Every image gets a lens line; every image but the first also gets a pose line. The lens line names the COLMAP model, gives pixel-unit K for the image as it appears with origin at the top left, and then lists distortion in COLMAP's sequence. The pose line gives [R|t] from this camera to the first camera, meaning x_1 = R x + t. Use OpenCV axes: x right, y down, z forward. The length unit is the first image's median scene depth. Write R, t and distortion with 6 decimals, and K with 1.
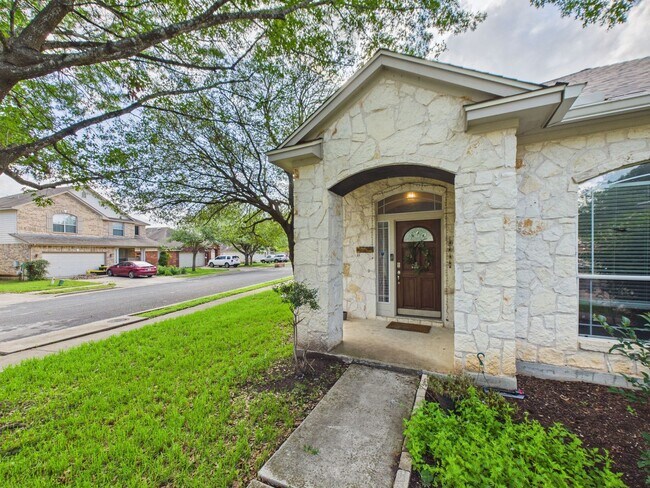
lens RADIAL K [[264.1, 0, 316.8], [0, 264.1, 255.5], [0, 0, 1]] dist [-0.000574, 0.000679]
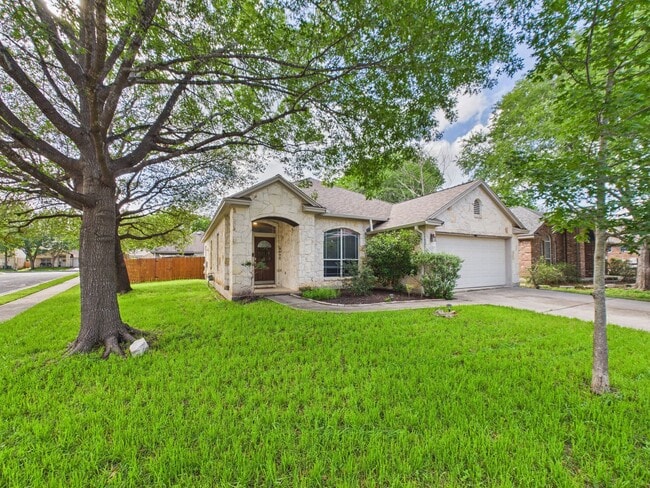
lens RADIAL K [[264.1, 0, 324.7], [0, 264.1, 246.7], [0, 0, 1]] dist [-0.000574, 0.000679]
pose [[0.588839, 0.055455, 0.806345, -1.383232], [0.004780, 0.997387, -0.072084, 0.127516], [-0.808236, 0.046300, 0.587036, -0.797216]]
